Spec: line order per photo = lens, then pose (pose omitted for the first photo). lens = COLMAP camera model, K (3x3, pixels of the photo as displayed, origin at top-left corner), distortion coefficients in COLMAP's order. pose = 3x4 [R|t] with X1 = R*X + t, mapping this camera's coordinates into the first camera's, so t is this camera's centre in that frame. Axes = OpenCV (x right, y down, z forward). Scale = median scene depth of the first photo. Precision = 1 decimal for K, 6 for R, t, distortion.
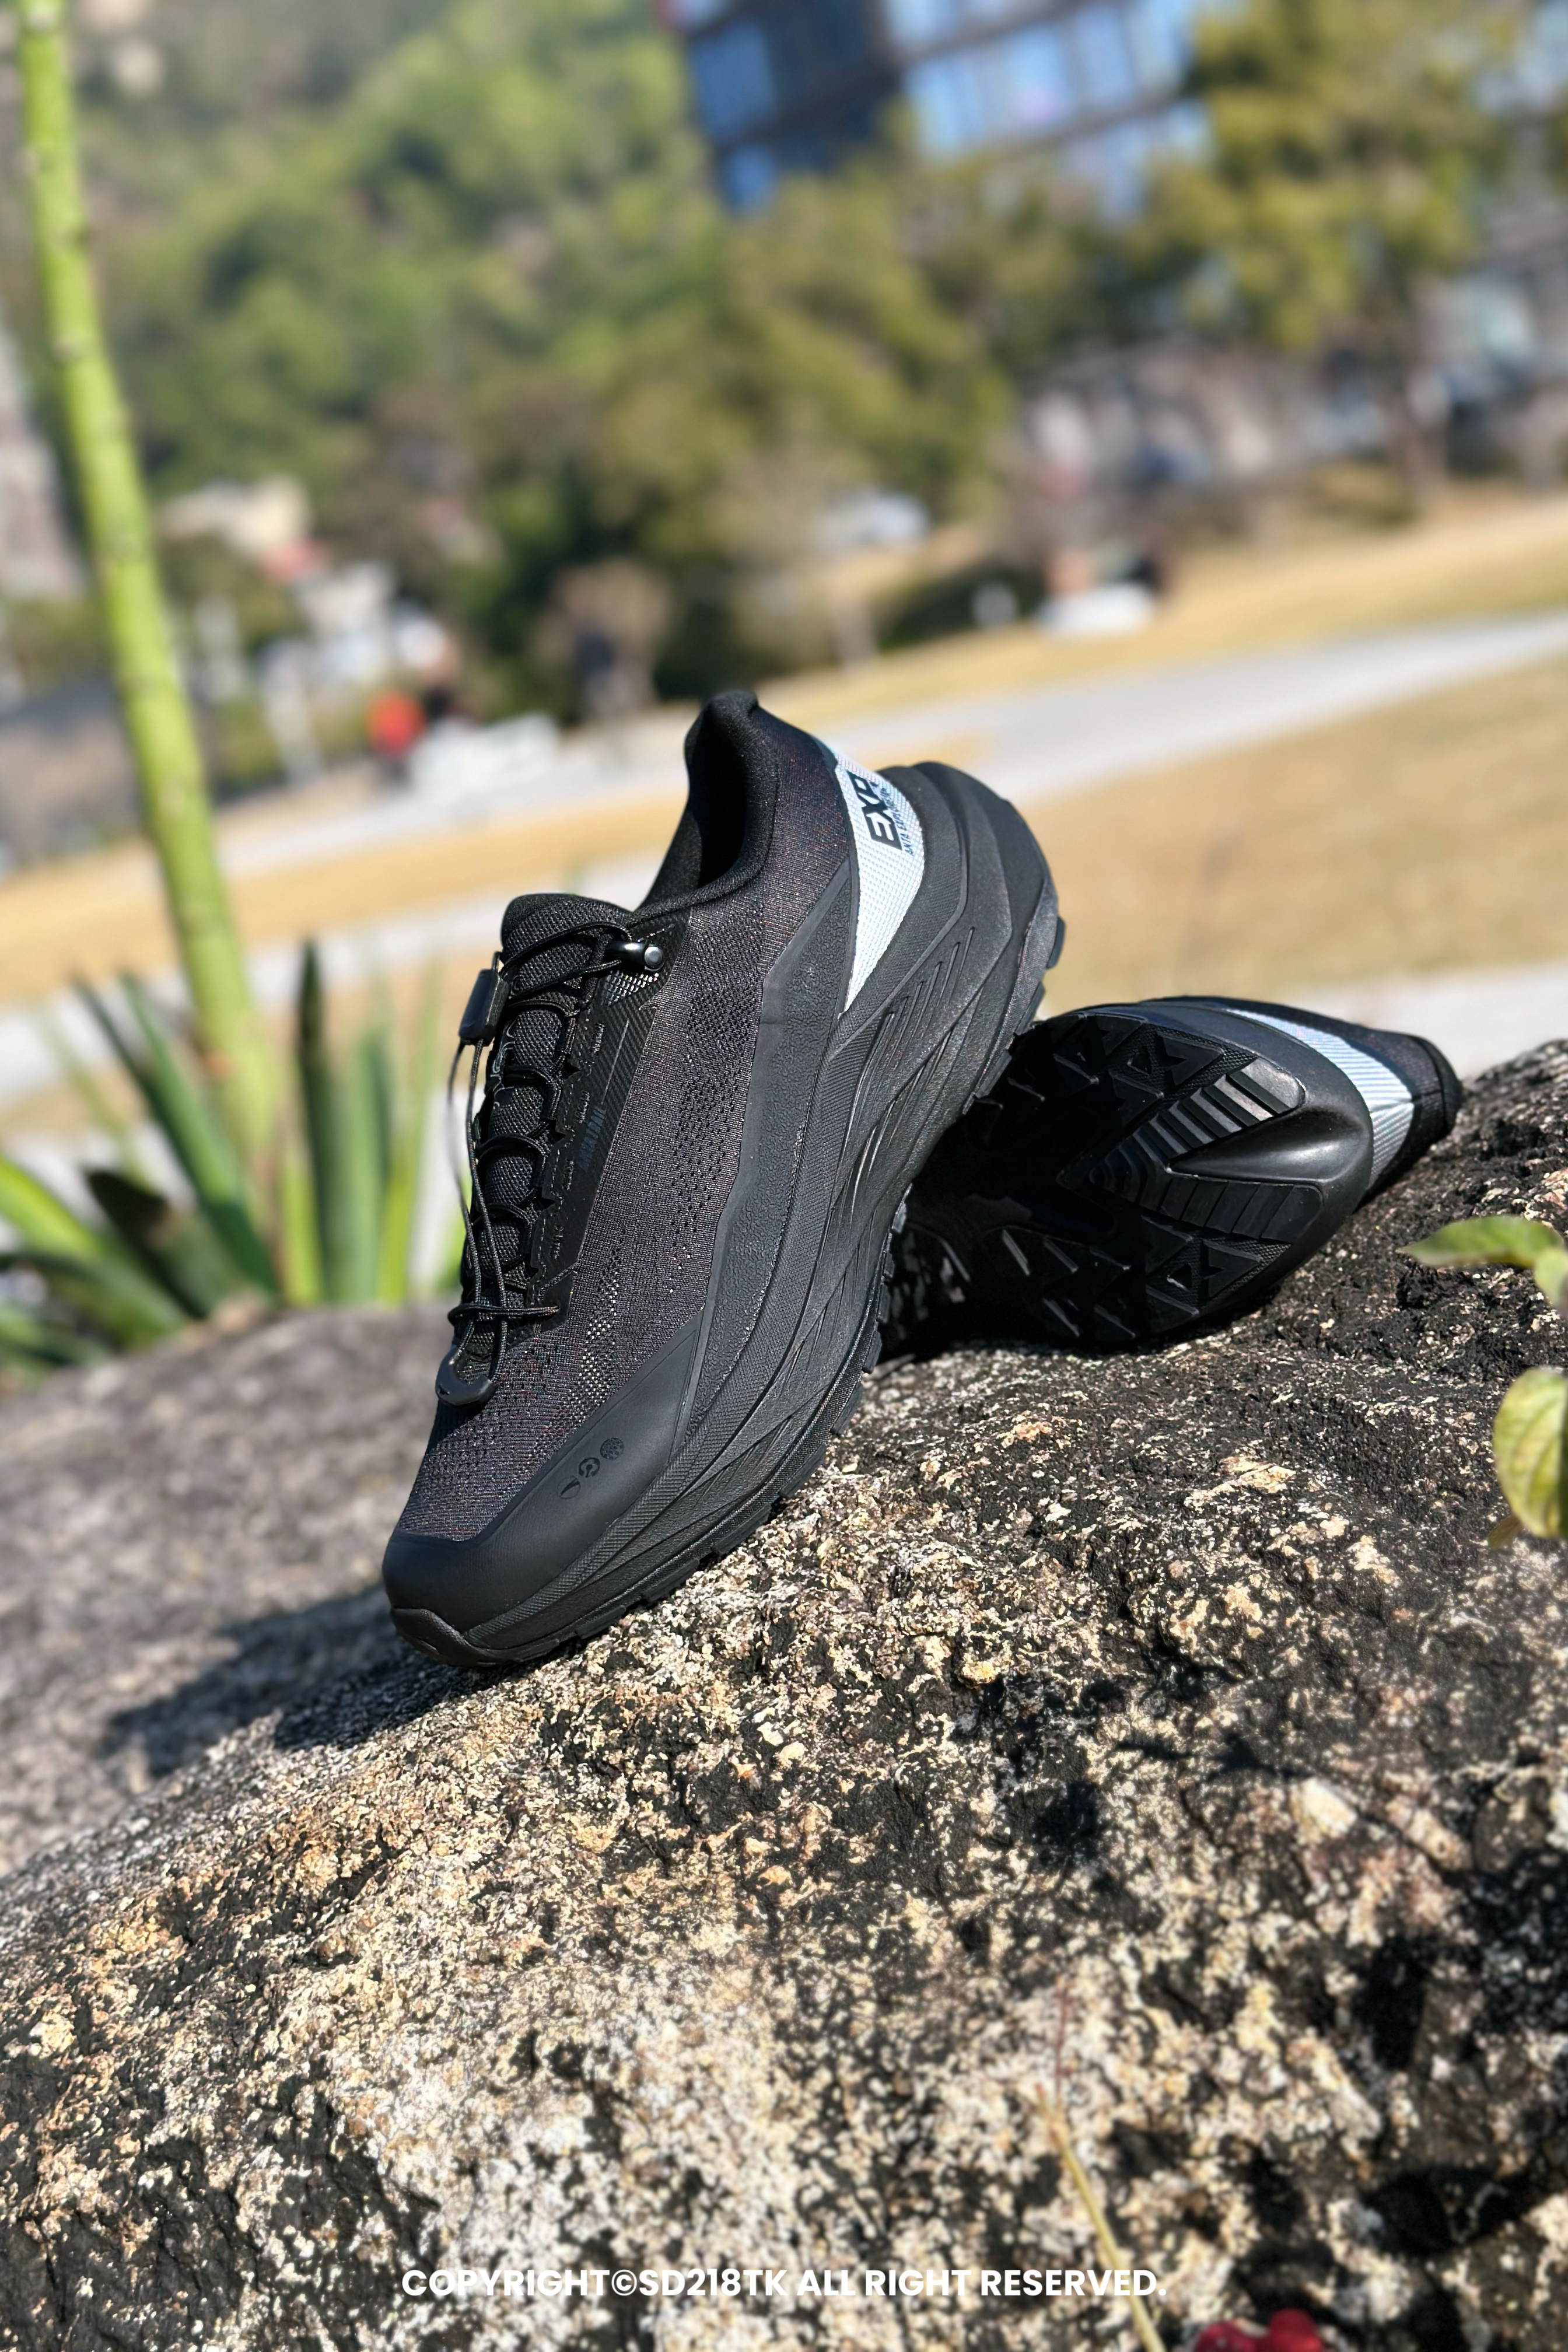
lens RADIAL K [[3374.3, 0, 784.0], [0, 3374.3, 1176.0], [0, 0, 1]] dist [0.173806, -0.355792]
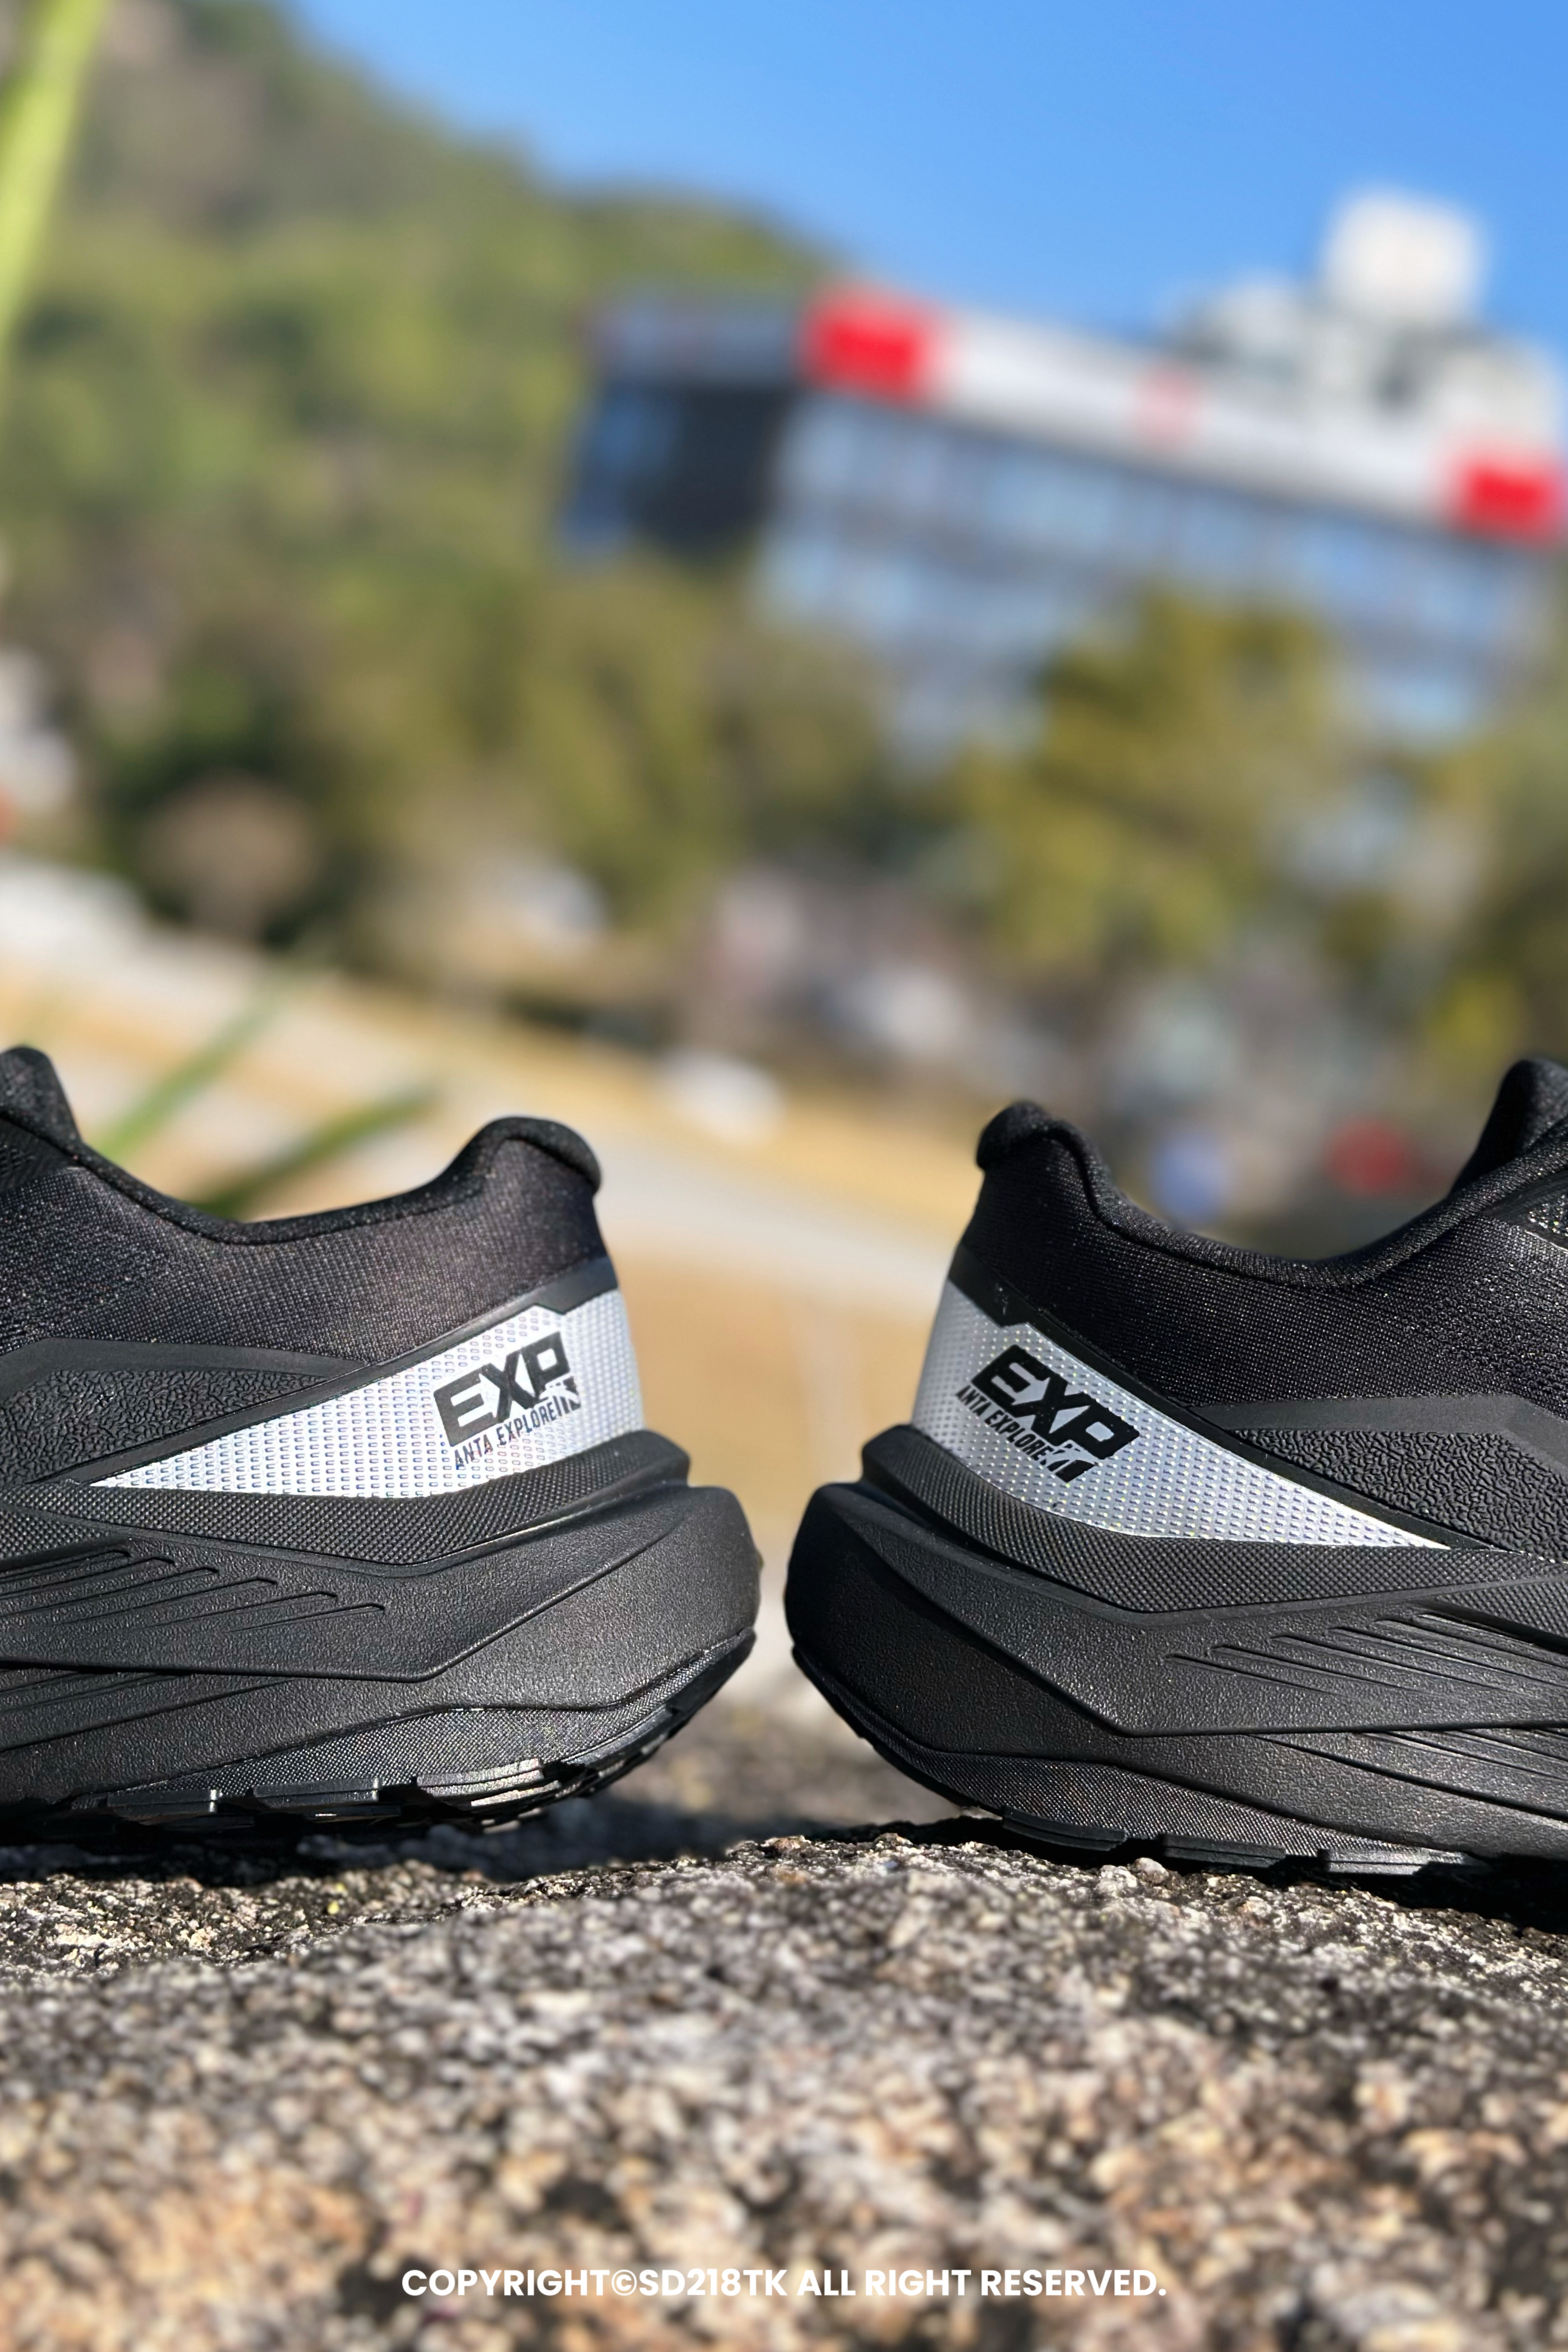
lens RADIAL K [[3374.3, 0, 784.0], [0, 3374.3, 1176.0], [0, 0, 1]] dist [0.173806, -0.355792]
pose [[0.859633, 0.487215, 0.153794, -0.153160], [-0.459736, 0.868964, -0.183150, 0.099224], [-0.222875, 0.086737, 0.970981, 0.572832]]
